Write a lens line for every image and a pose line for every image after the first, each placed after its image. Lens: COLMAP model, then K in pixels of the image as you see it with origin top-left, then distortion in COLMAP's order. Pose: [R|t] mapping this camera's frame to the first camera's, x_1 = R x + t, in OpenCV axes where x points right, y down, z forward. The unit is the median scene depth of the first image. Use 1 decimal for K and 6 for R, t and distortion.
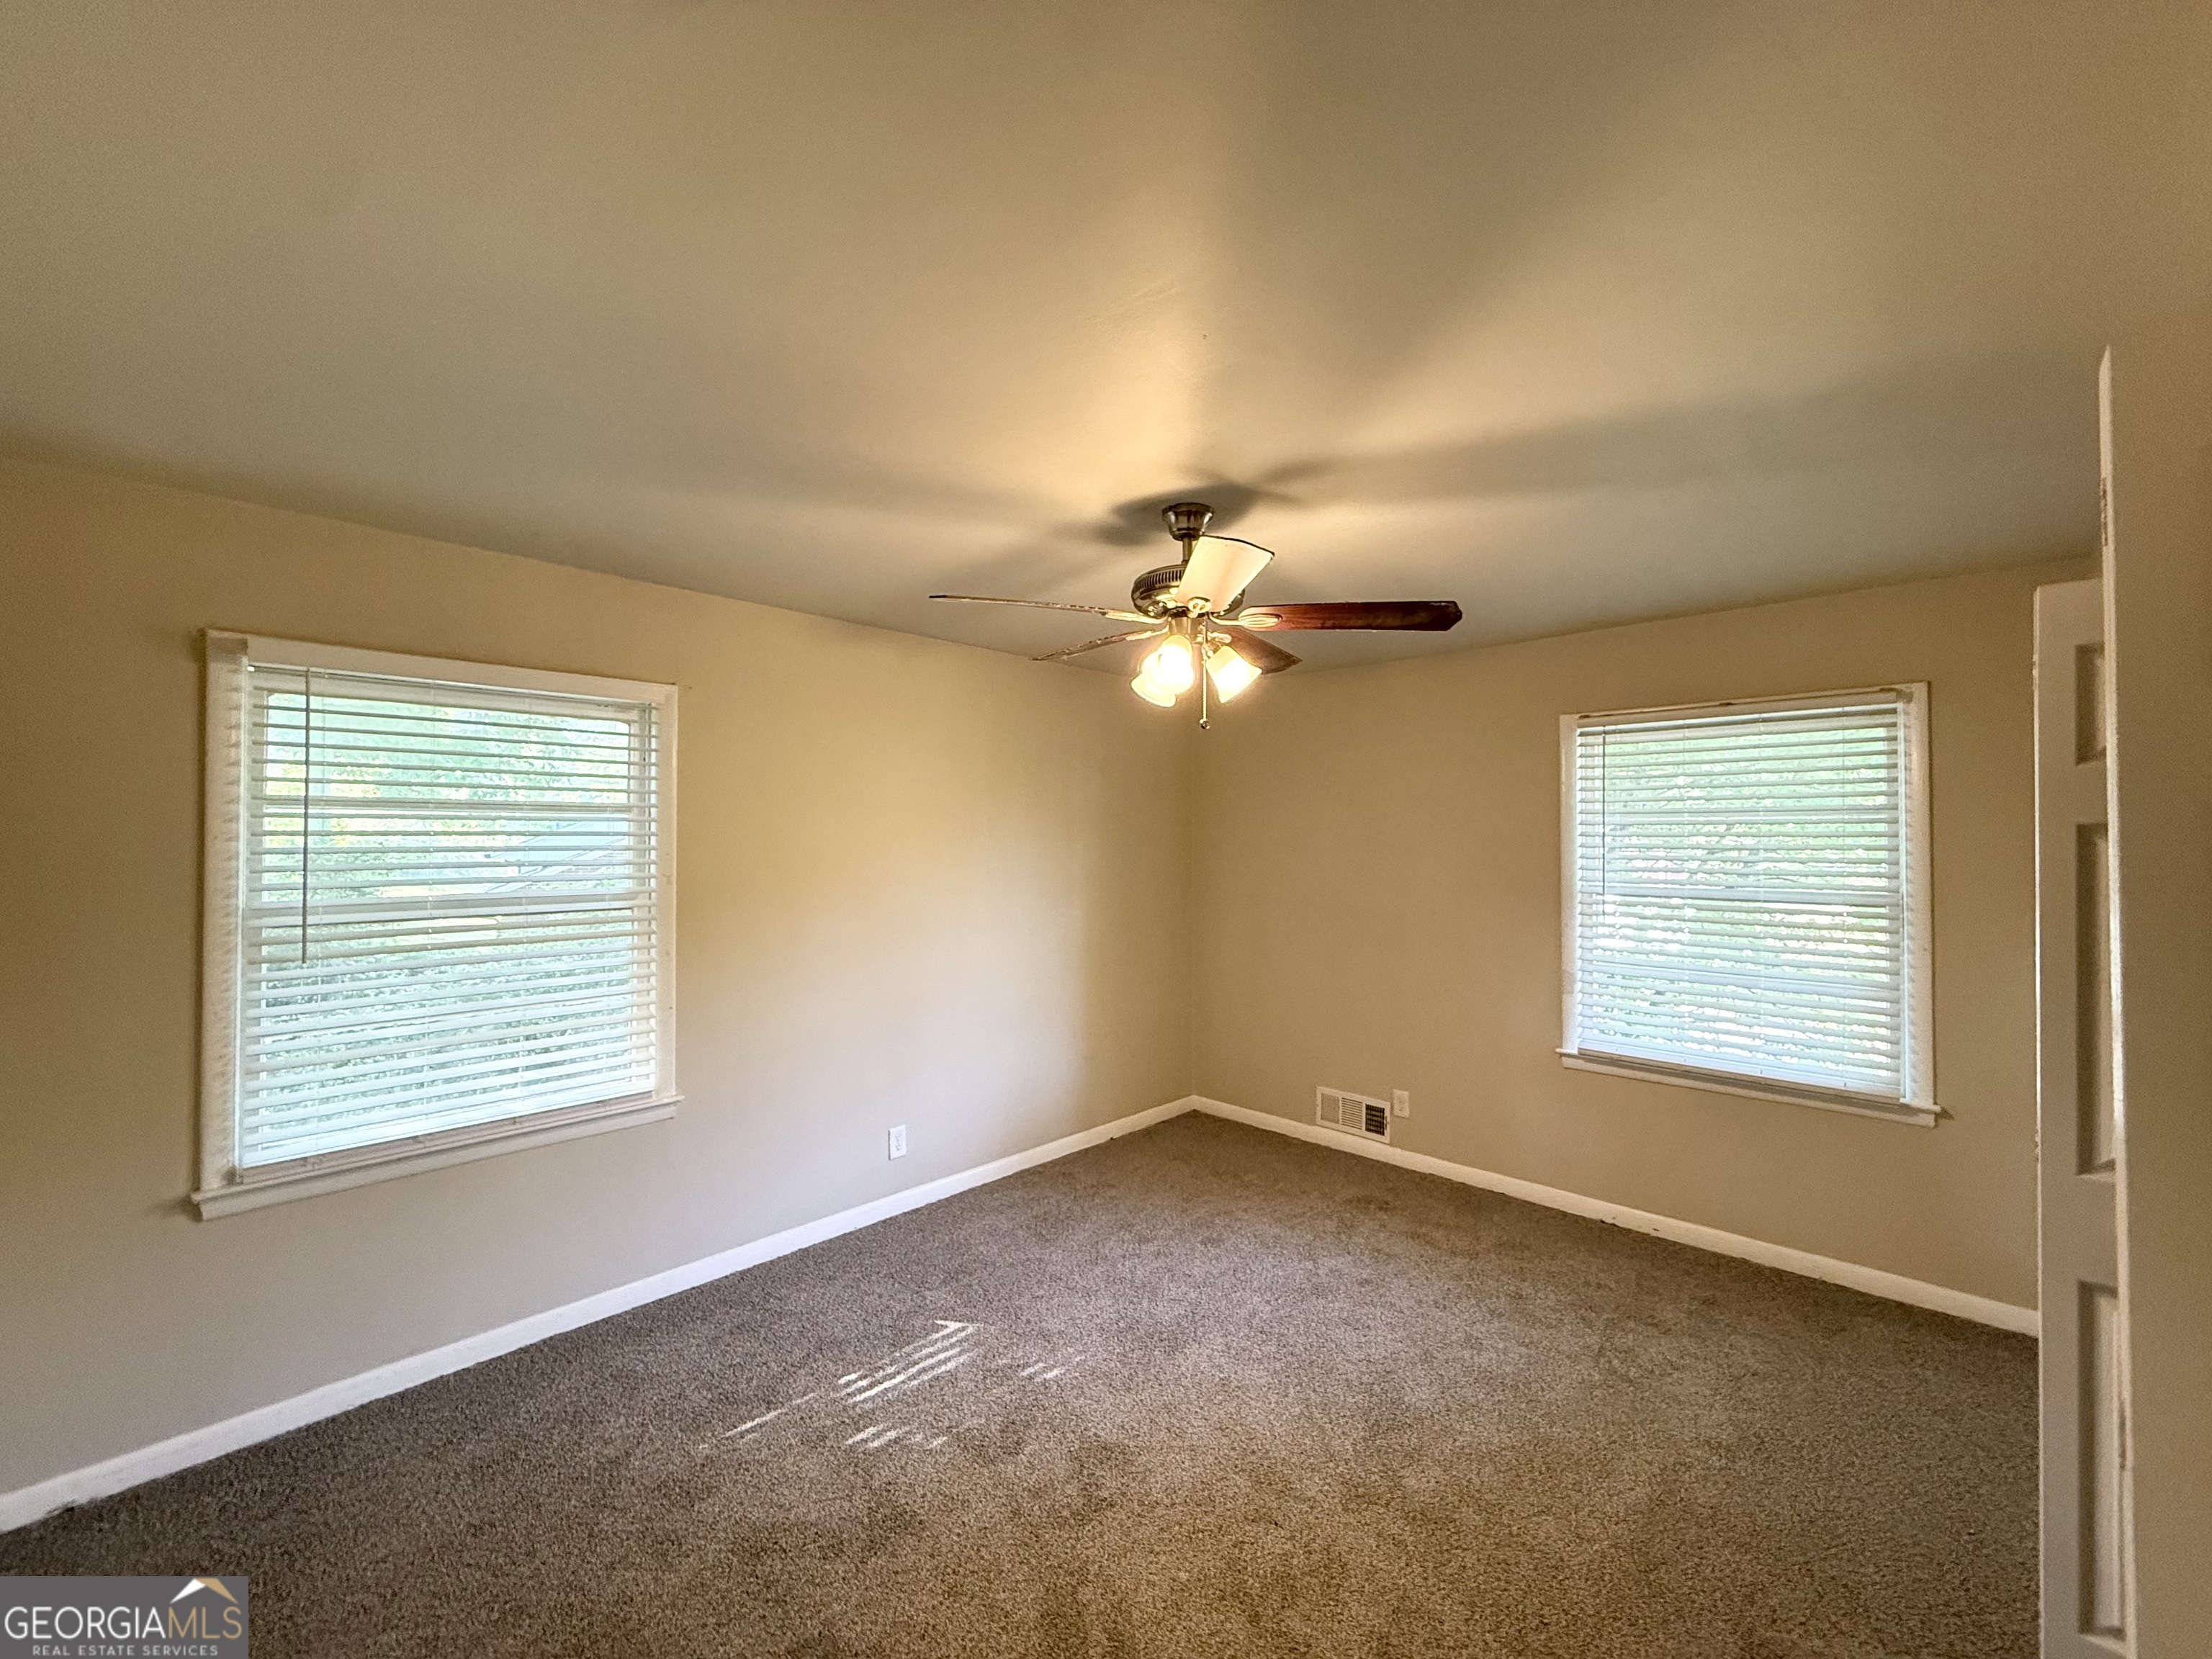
lens RADIAL K [[880.9, 0, 1099.9], [0, 880.9, 824.3], [0, 0, 1]] dist [0.000544, 0.000034]
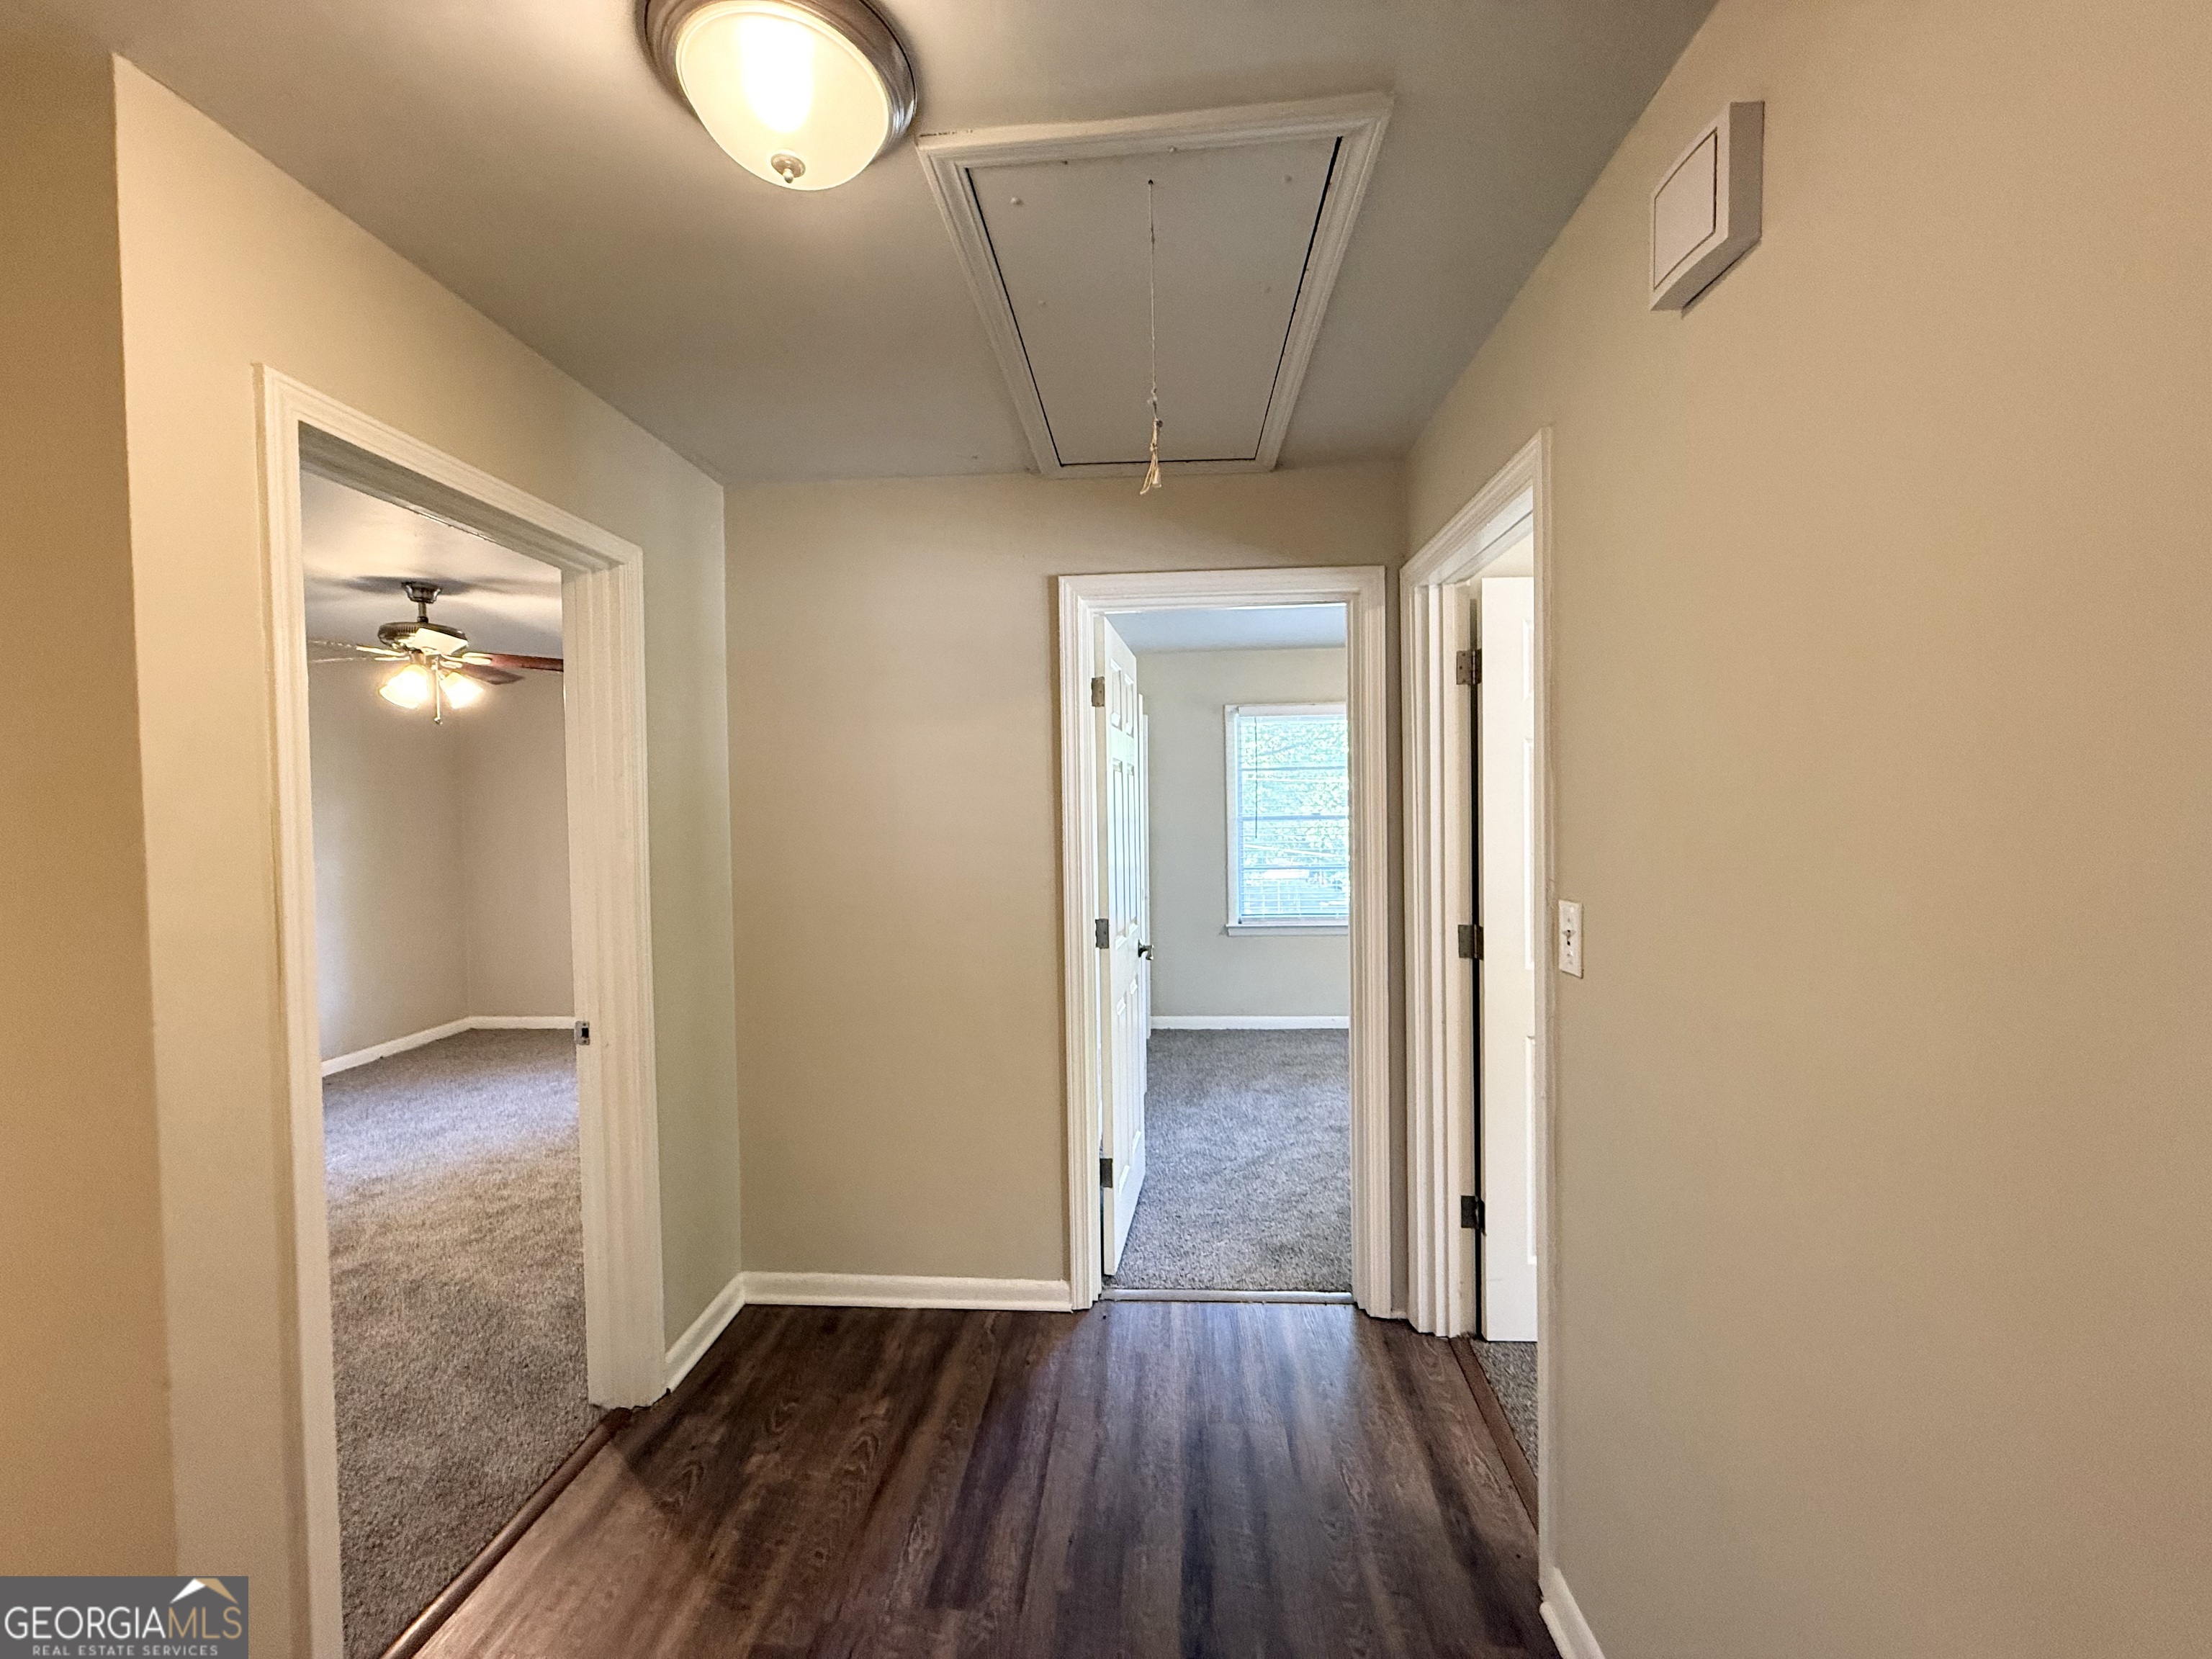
lens RADIAL K [[880.9, 0, 1099.9], [0, 880.9, 824.3], [0, 0, 1]] dist [0.000544, 0.000034]
pose [[0.765548, -0.028844, 0.642731, 0.001163], [0.009121, 0.999381, 0.033986, 0.024939], [-0.643314, -0.020155, 0.765337, -0.780133]]
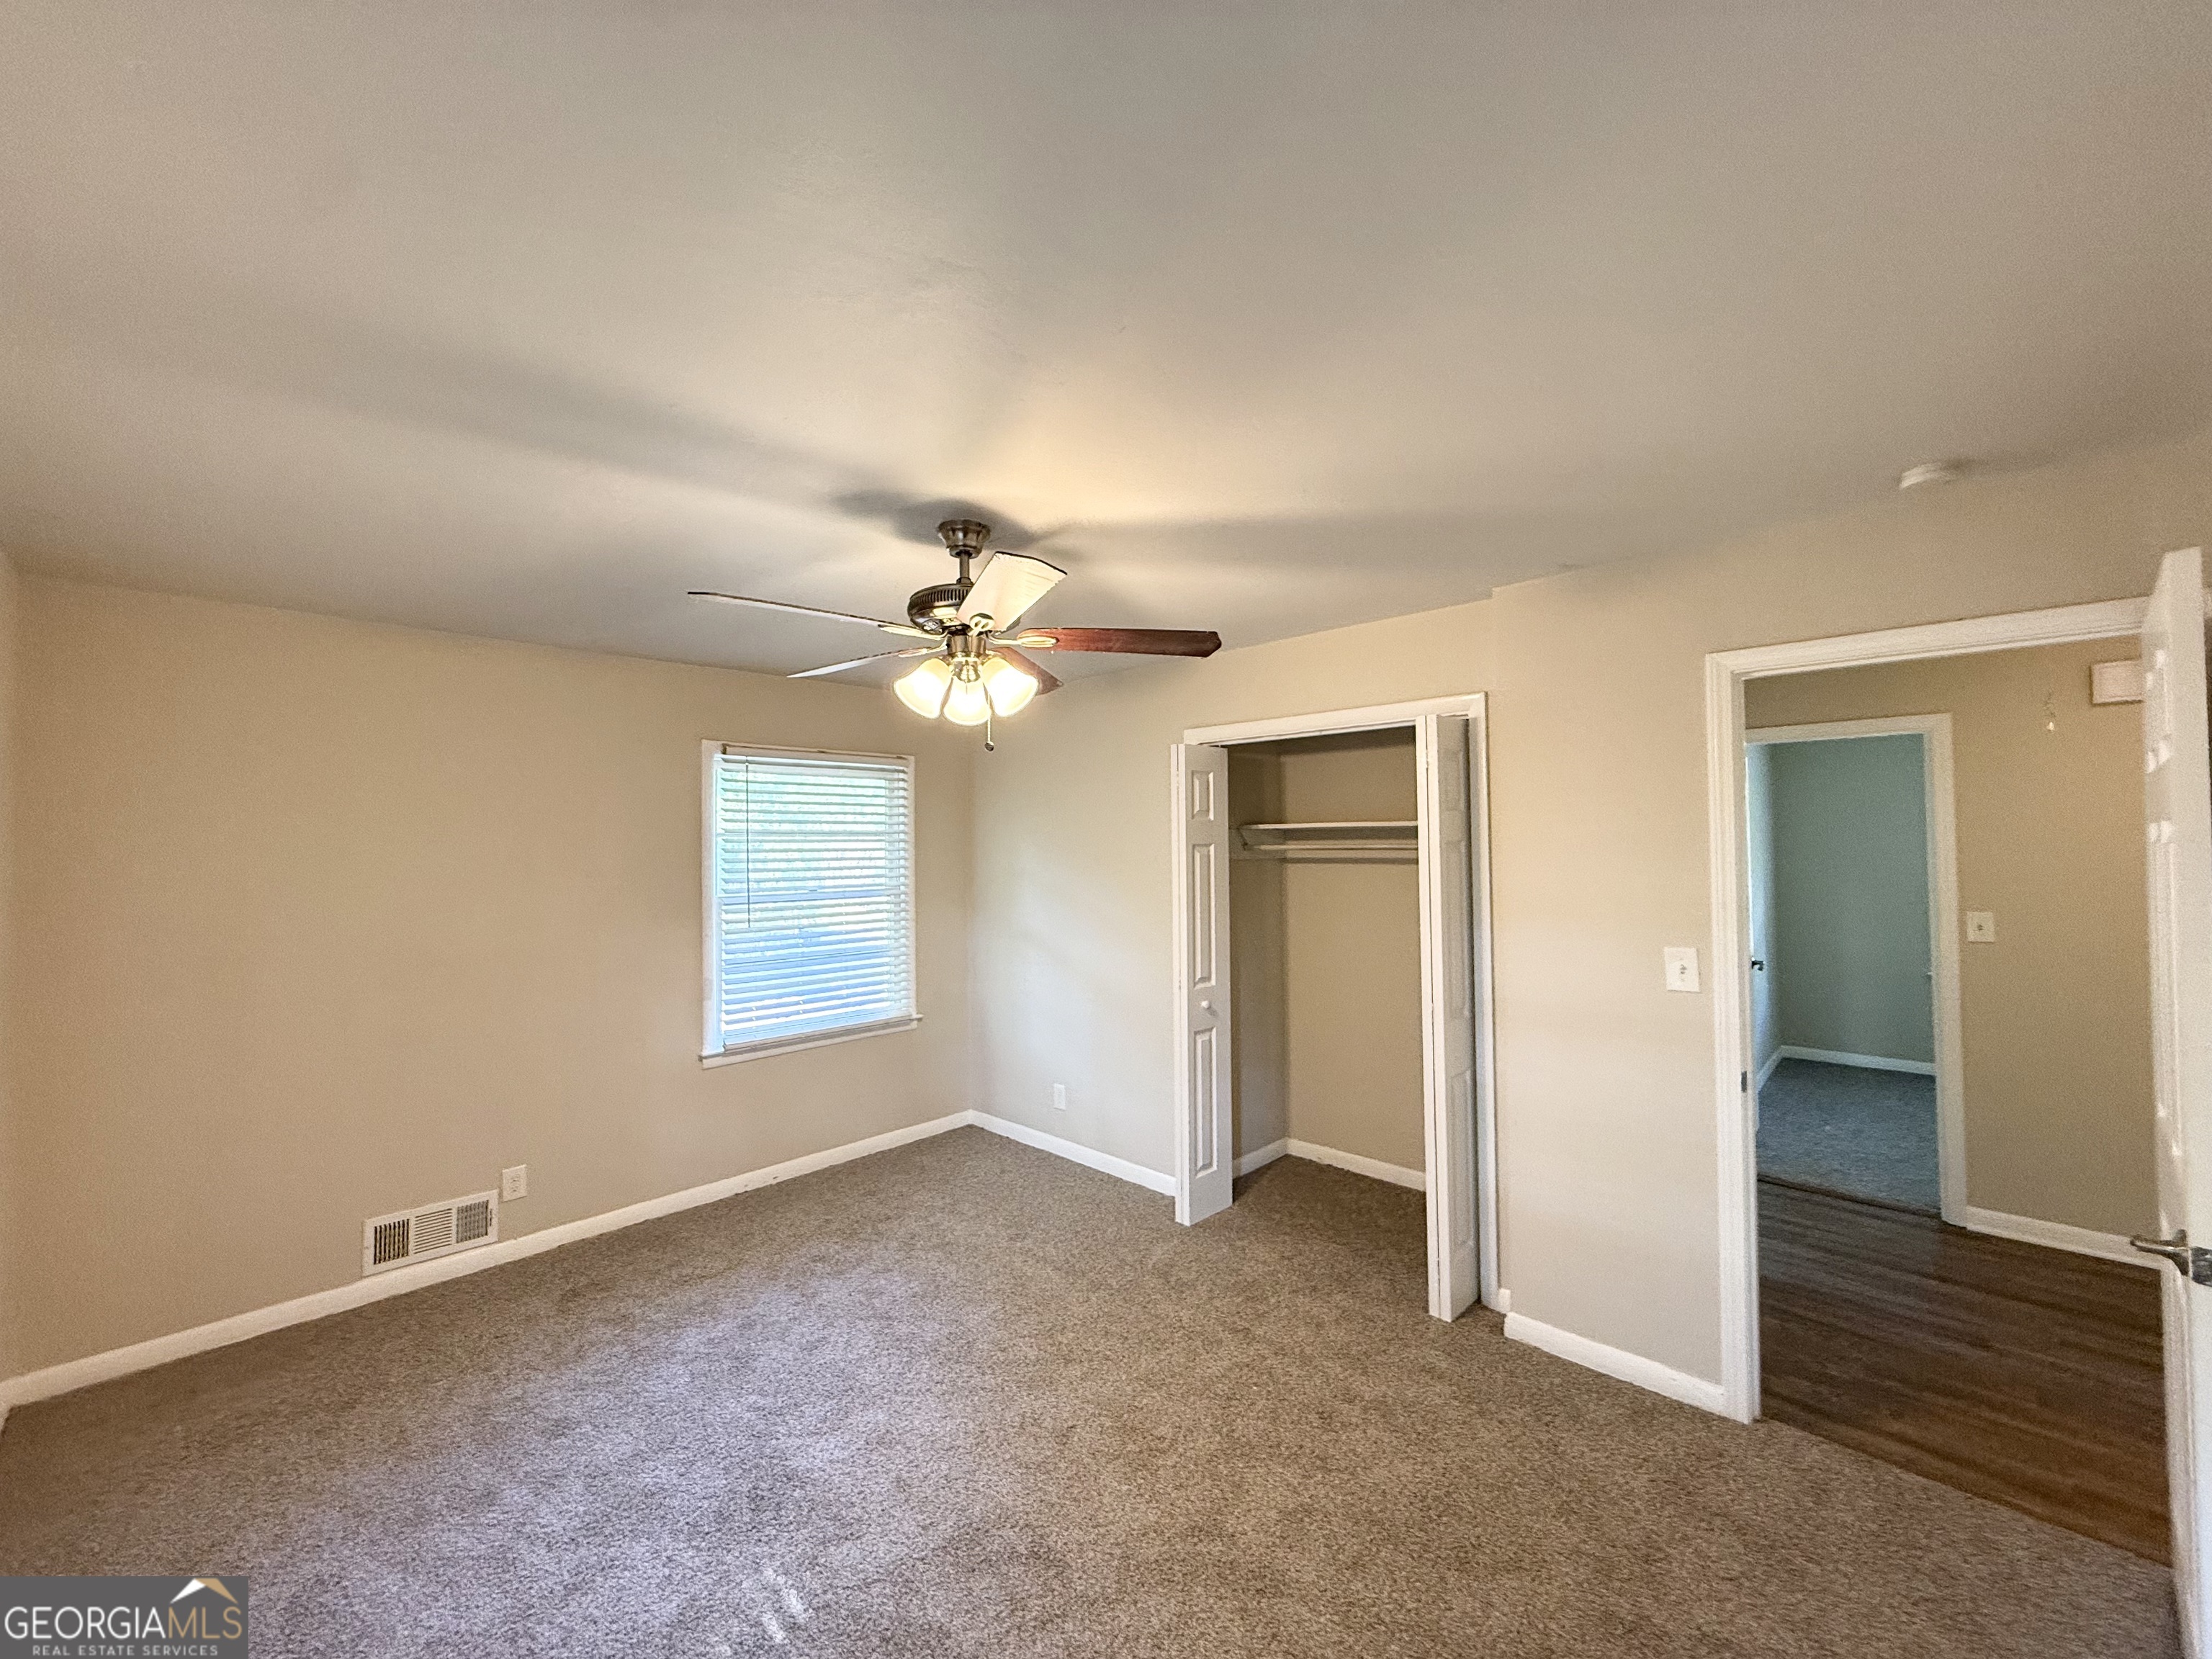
lens RADIAL K [[869.7, 0, 1111.3], [0, 869.7, 818.5], [0, 0, 1]] dist [0.000901, 0.000080]
pose [[-0.000057, 0.030261, 0.999542, -0.681905], [-0.003347, 0.999536, -0.030261, 0.003658], [-0.999994, -0.003347, 0.000044, 0.646099]]
